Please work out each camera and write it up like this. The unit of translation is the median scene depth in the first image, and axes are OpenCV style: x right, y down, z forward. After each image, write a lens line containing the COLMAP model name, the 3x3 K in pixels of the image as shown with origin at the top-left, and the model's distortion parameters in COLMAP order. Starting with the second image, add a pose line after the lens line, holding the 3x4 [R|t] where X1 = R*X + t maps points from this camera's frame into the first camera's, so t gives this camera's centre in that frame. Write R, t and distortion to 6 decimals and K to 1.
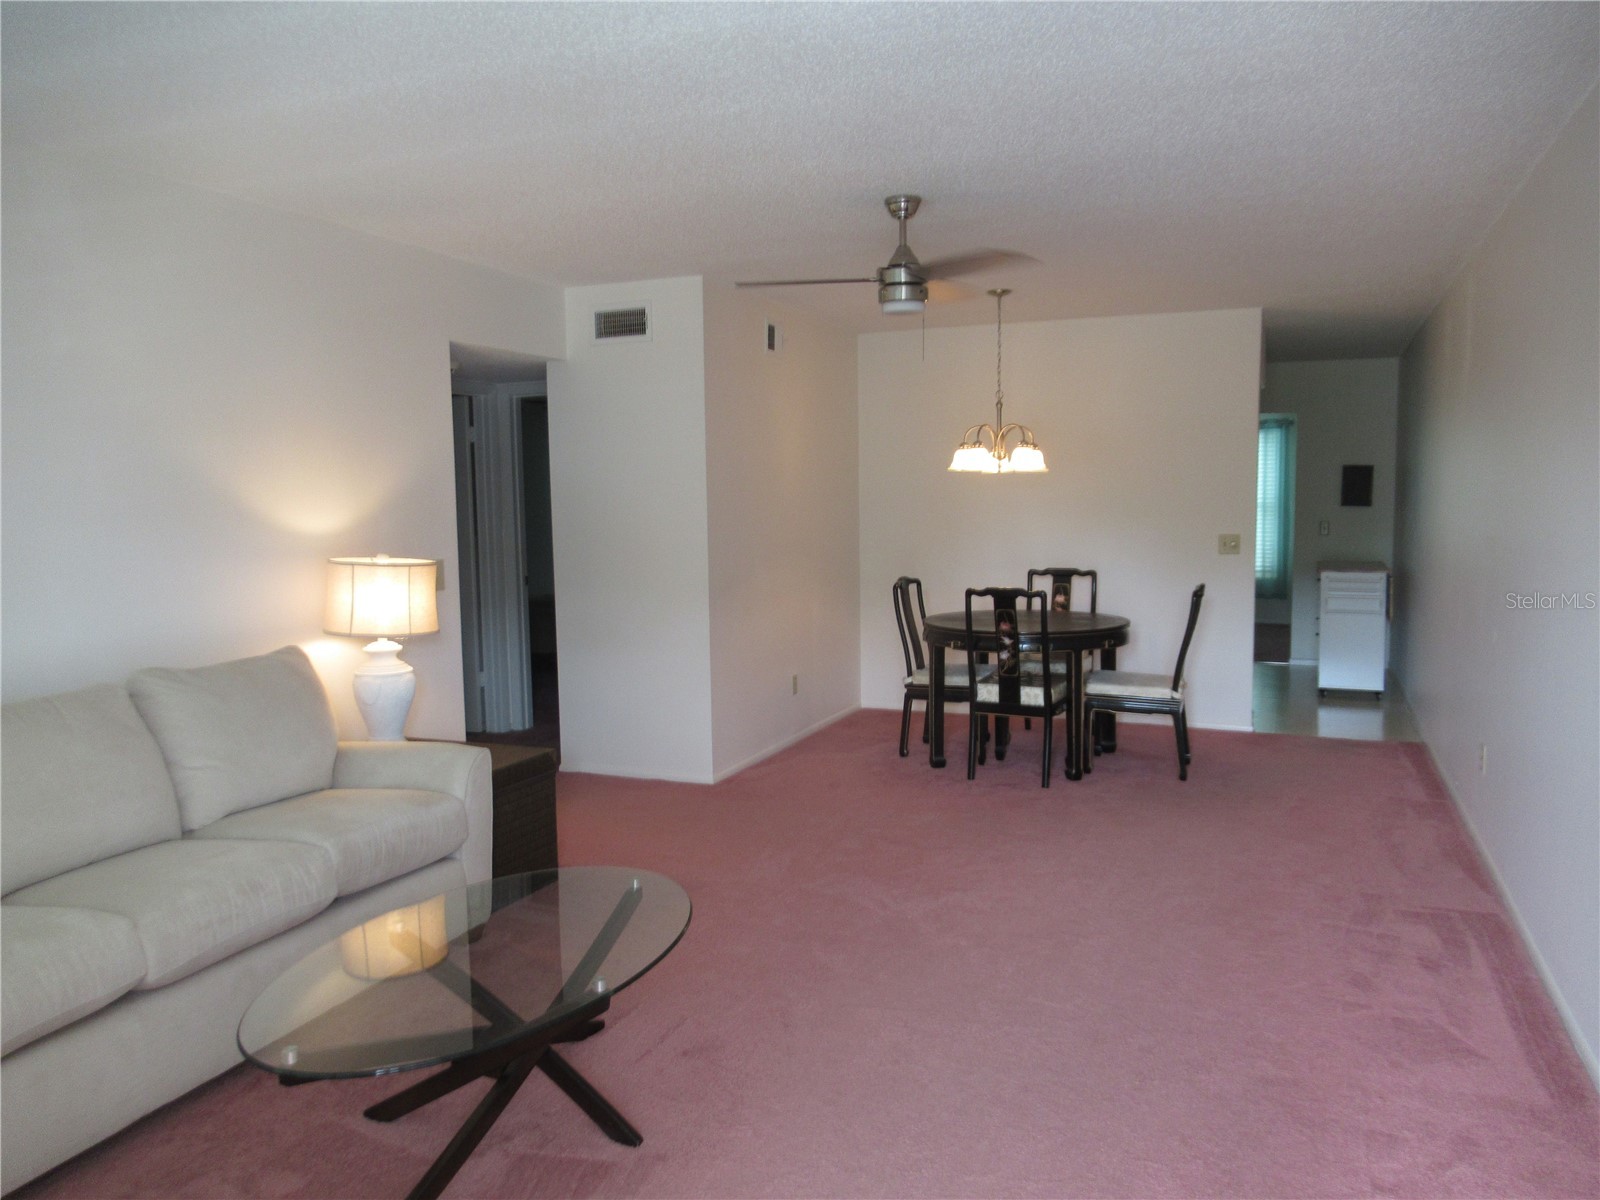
lens RADIAL K [[1232.4, 0, 802.1], [0, 1232.4, 610.9], [0, 0, 1]] dist [0.023331, -0.007444]
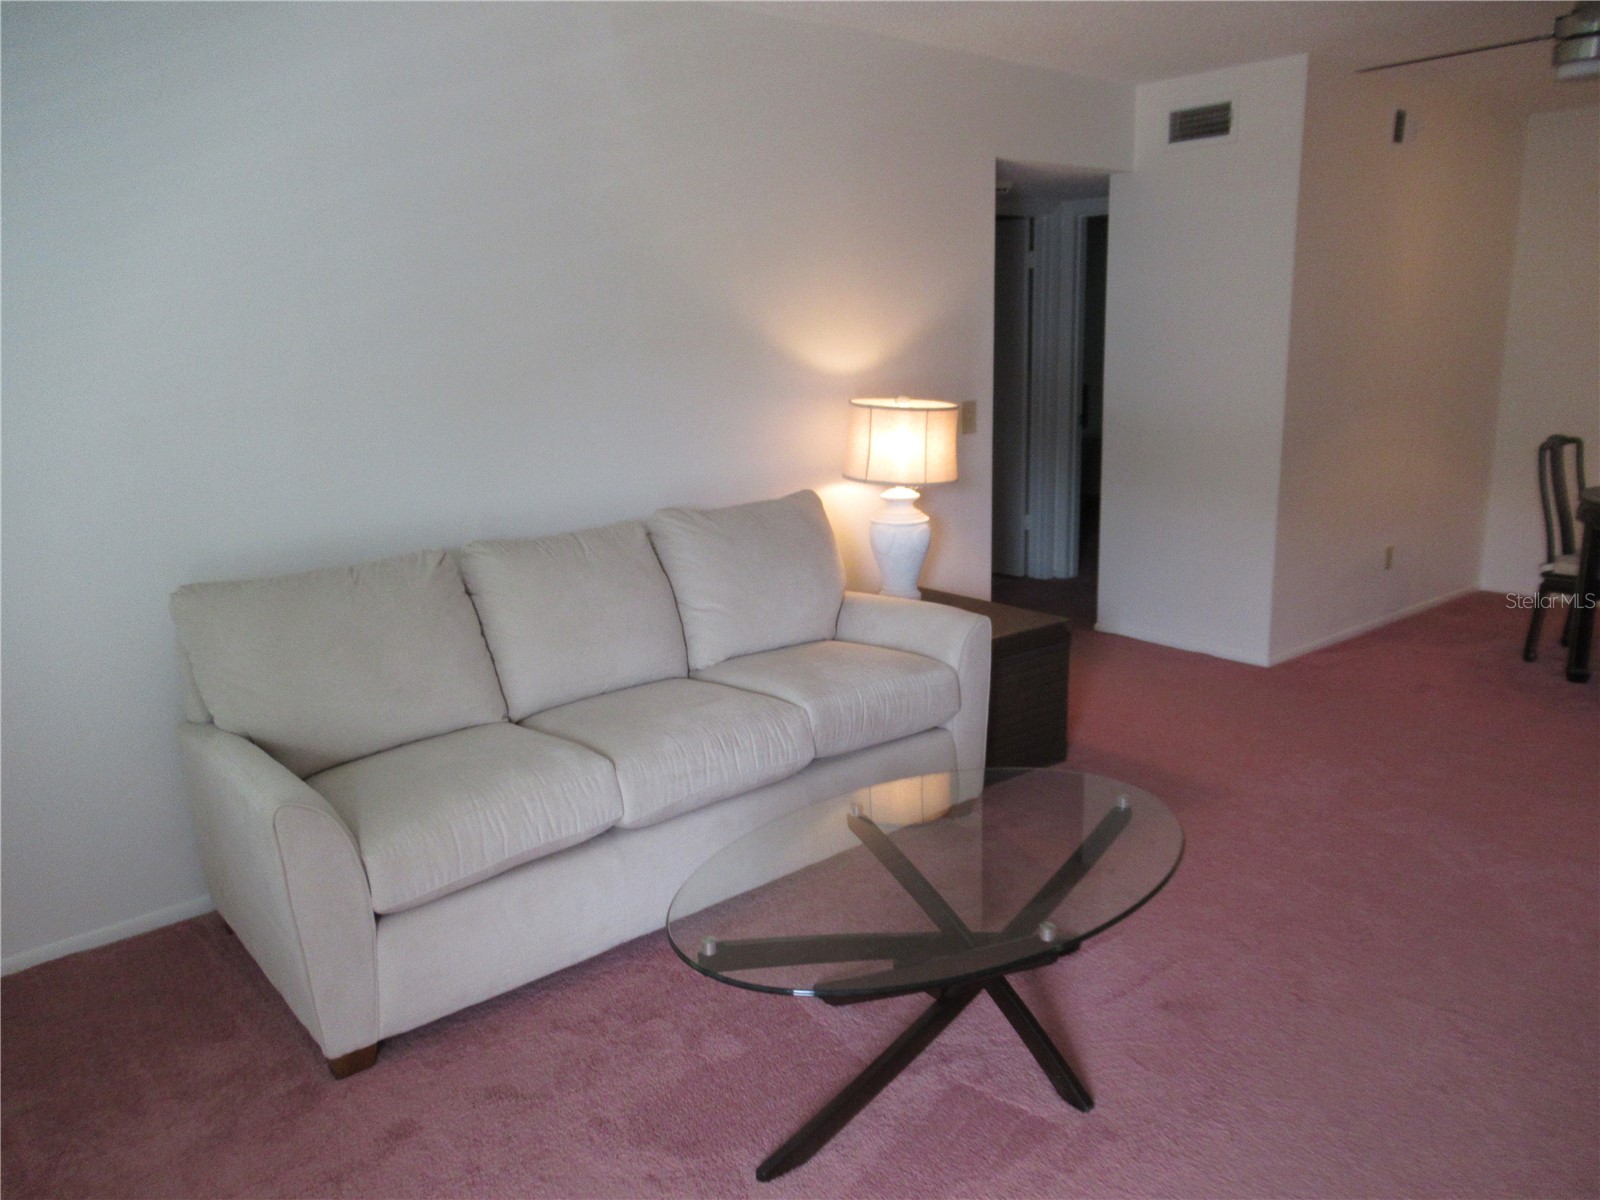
lens RADIAL K [[1232.4, 0, 798.4], [0, 1232.4, 588.2], [0, 0, 1]] dist [0.023331, -0.007444]
pose [[0.889191, 0.100545, -0.446352, 0.024203], [-0.044434, 0.989921, 0.134469, -0.023710], [0.455373, -0.099735, 0.884697, 0.113712]]
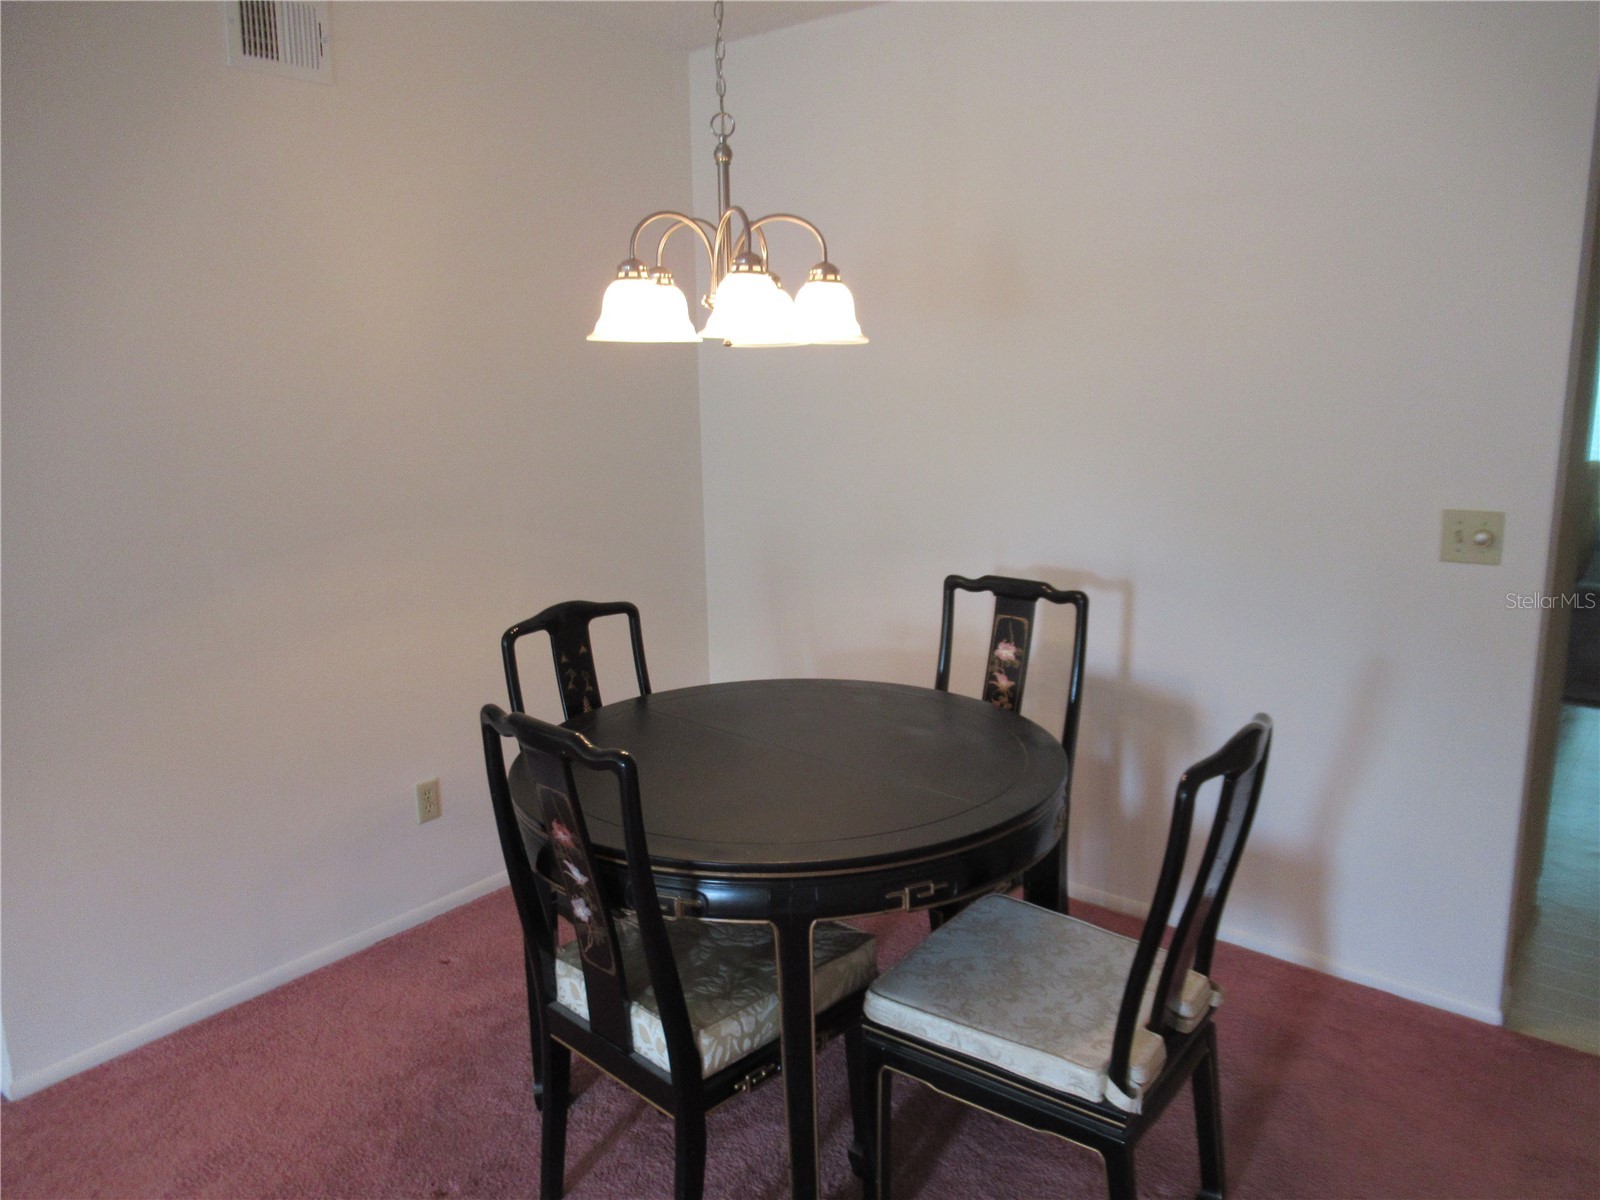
lens RADIAL K [[1232.4, 0, 795.2], [0, 1232.4, 588.8], [0, 0, 1]] dist [0.023331, -0.007444]
pose [[0.958266, 0.046095, -0.282137, 0.408532], [-0.021629, 0.995777, 0.089224, -0.105702], [0.285058, -0.079398, 0.955216, 0.933590]]
